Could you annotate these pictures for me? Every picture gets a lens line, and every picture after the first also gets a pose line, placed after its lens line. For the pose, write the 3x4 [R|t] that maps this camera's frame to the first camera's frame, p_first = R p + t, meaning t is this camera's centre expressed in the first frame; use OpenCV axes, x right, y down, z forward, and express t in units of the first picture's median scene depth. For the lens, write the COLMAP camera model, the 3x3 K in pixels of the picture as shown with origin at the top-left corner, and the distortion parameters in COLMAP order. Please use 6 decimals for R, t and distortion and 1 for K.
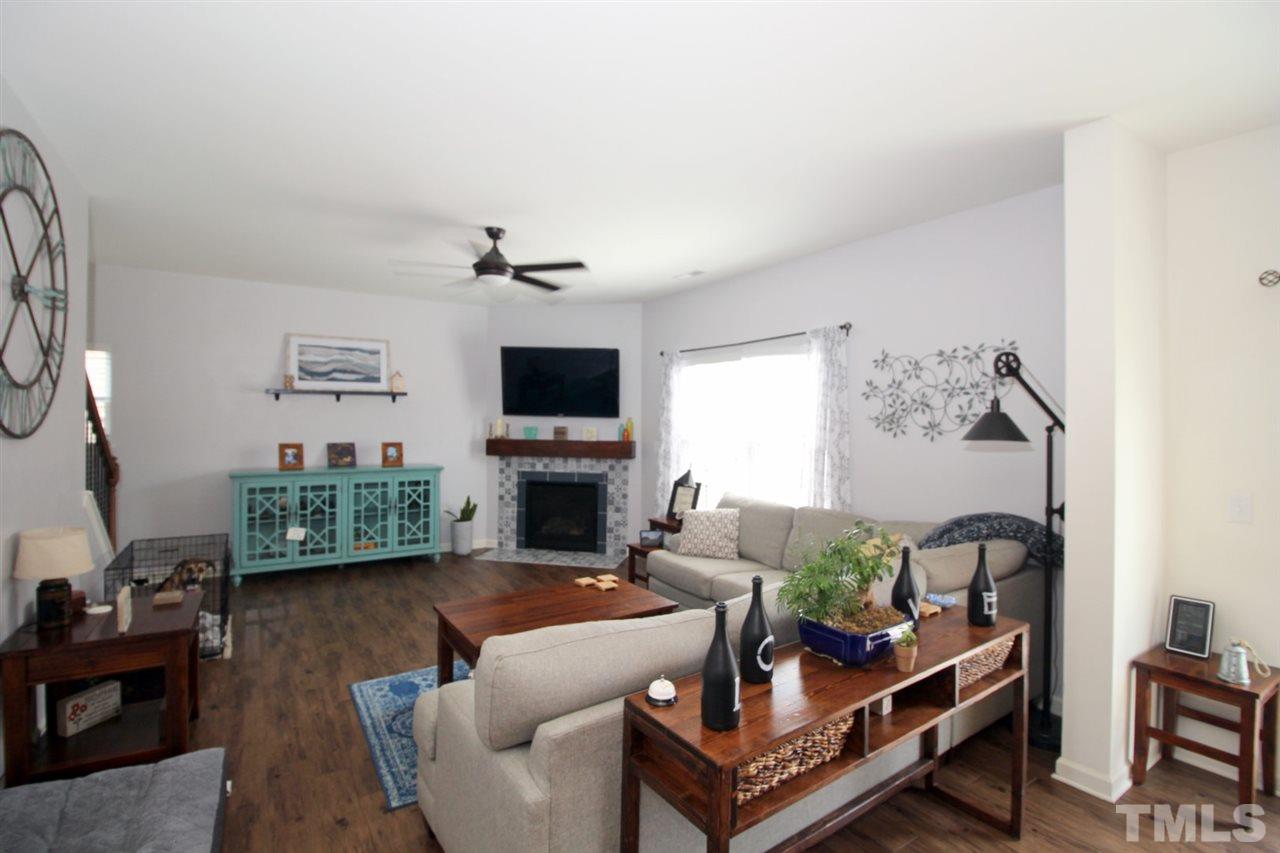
lens RADIAL K [[587.1, 0, 646.3], [0, 587.1, 419.8], [0, 0, 1]] dist [-0.013913, -0.007031]
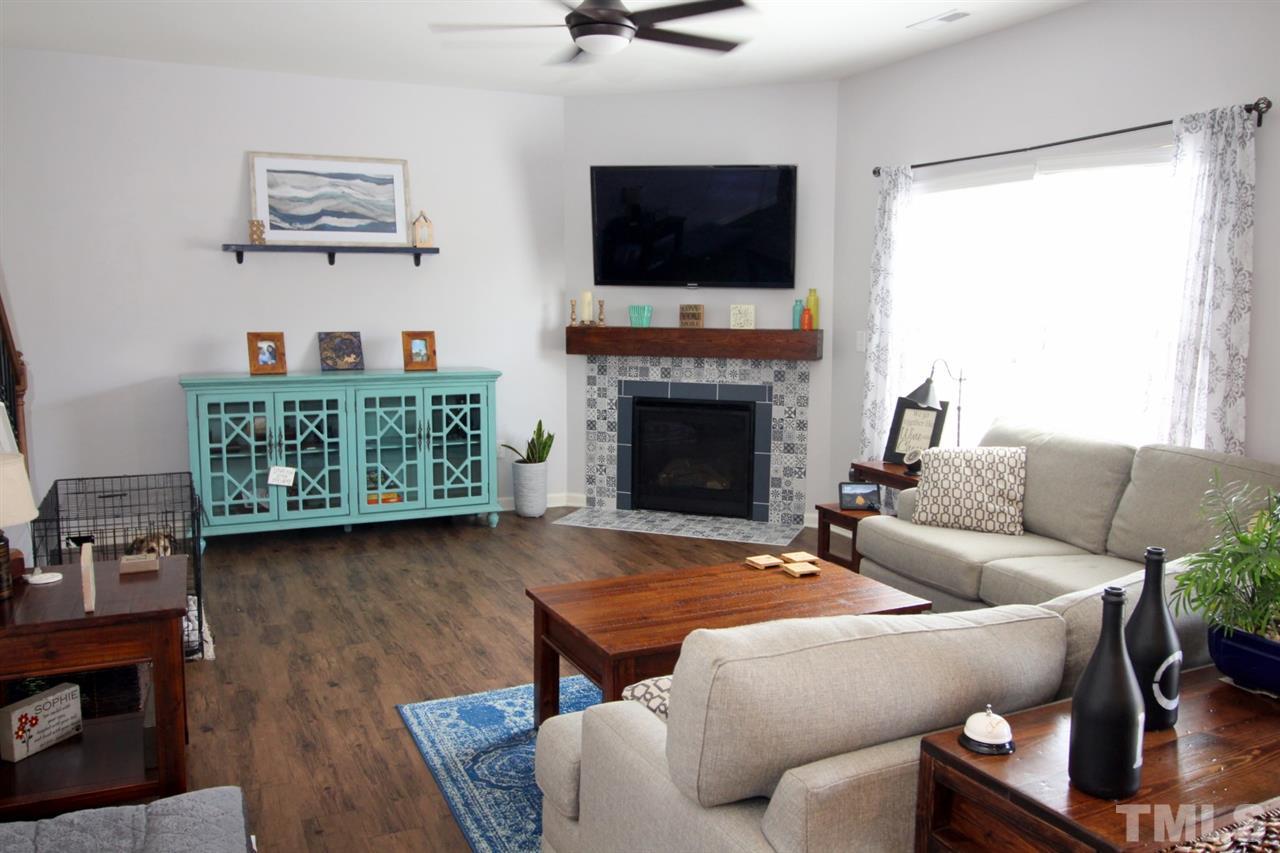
lens RADIAL K [[1012.3, 0, 641.5], [0, 1012.3, 423.9], [0, 0, 1]] dist [-0.002939, 0.008666]
pose [[0.988125, 0.014511, -0.152965, -0.056483], [0.004272, 0.992551, 0.121754, 0.009130], [0.153593, -0.120962, 0.980703, -0.008648]]
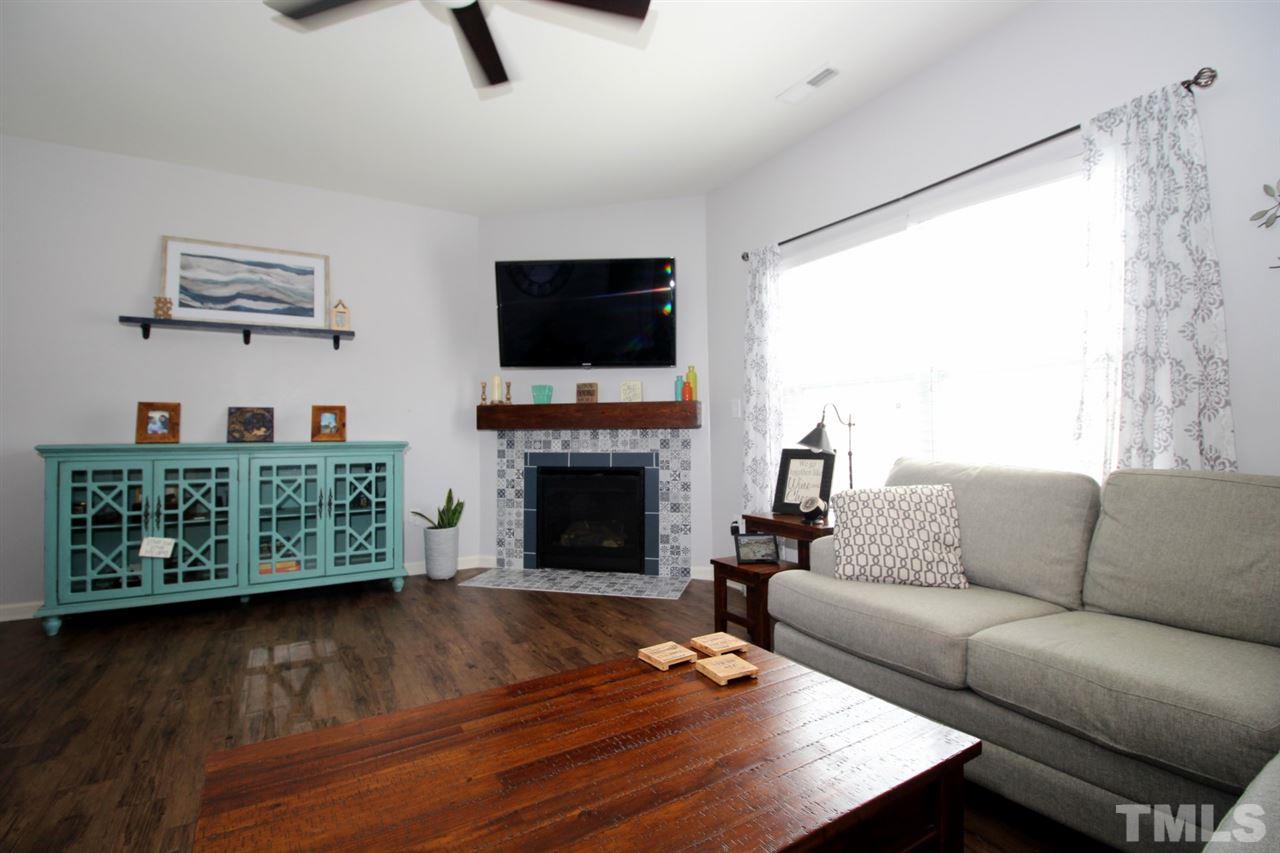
lens RADIAL K [[587.1, 0, 644.6], [0, 587.1, 420.3], [0, 0, 1]] dist [-0.013913, -0.007031]
pose [[0.999100, -0.019328, -0.037763, -0.079488], [0.018283, 0.999445, -0.027841, 0.103818], [0.038280, 0.027126, 0.998899, 0.480093]]
